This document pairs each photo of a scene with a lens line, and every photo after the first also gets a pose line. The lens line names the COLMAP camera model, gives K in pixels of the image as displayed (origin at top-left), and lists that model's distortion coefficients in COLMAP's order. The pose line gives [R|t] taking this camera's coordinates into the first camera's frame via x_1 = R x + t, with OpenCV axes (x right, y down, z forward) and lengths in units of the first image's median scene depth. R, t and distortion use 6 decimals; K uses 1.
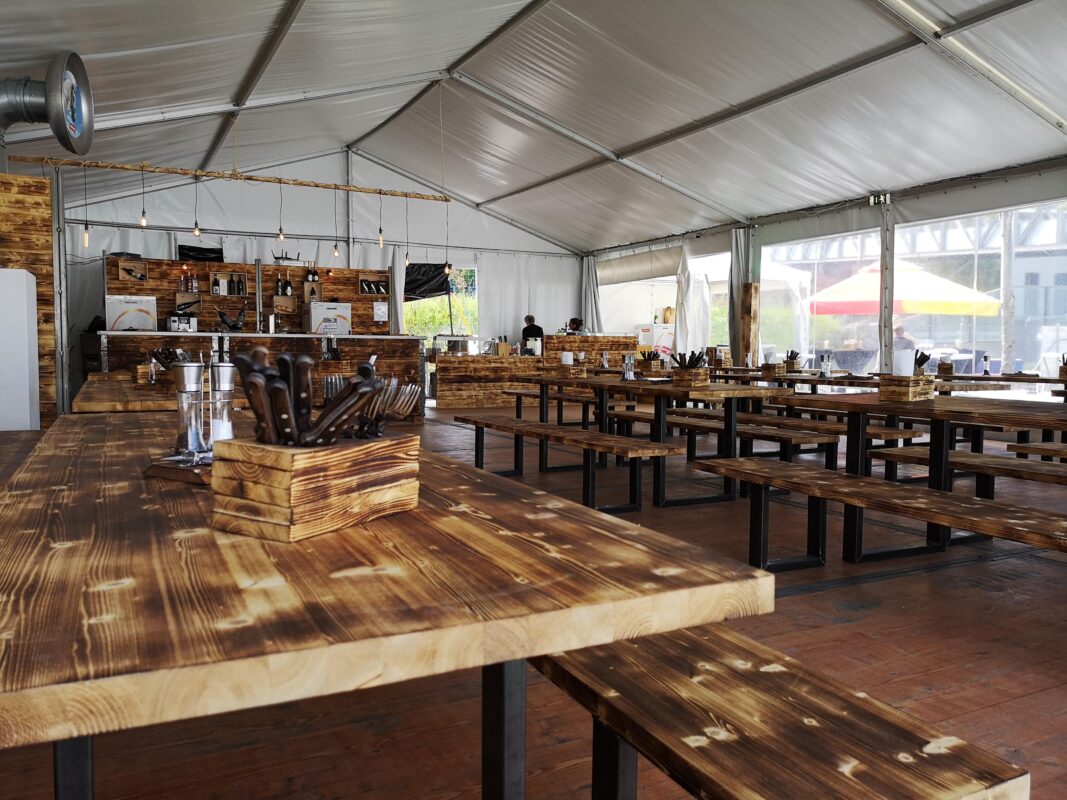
lens RADIAL K [[830.2, 0, 534.9], [0, 830.2, 399.6], [0, 0, 1]] dist [0.007832, 0.002505]
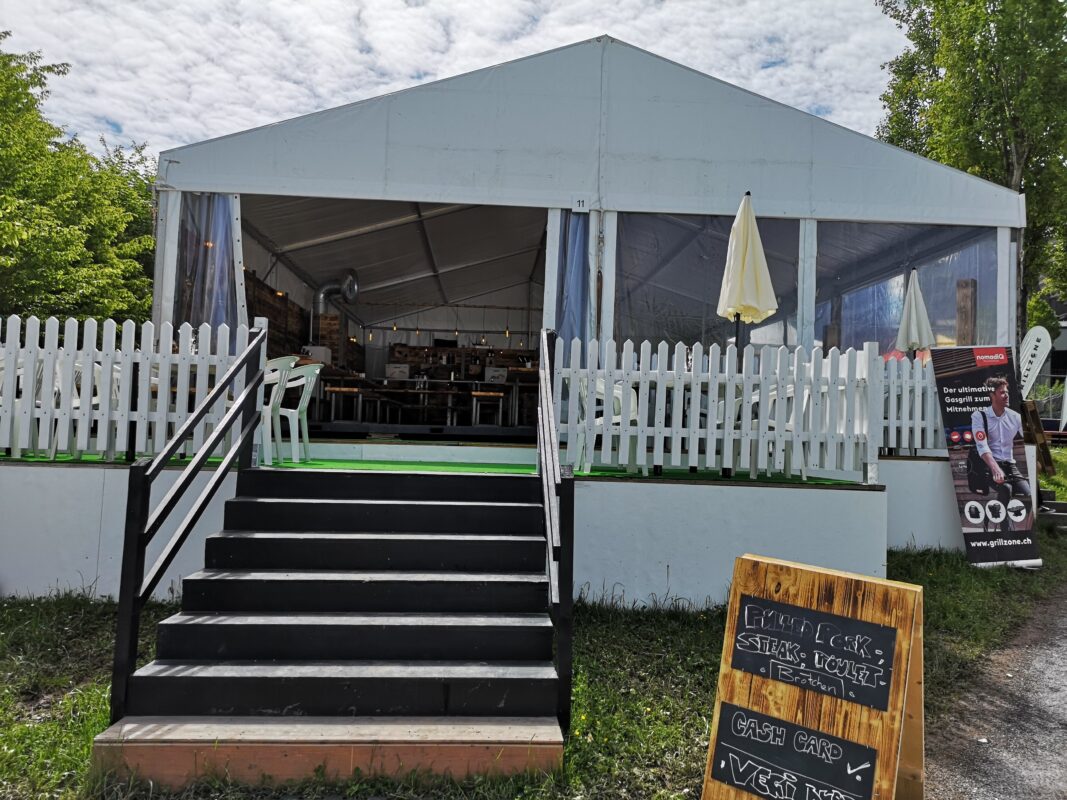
lens RADIAL K [[830.2, 0, 533.2], [0, 830.2, 398.4], [0, 0, 1]] dist [0.007832, 0.002505]
pose [[0.914126, 0.001672, -0.405426, 0.573812], [-0.046770, 0.993750, -0.101355, 0.132342], [0.402723, 0.111613, 0.908491, -0.618771]]
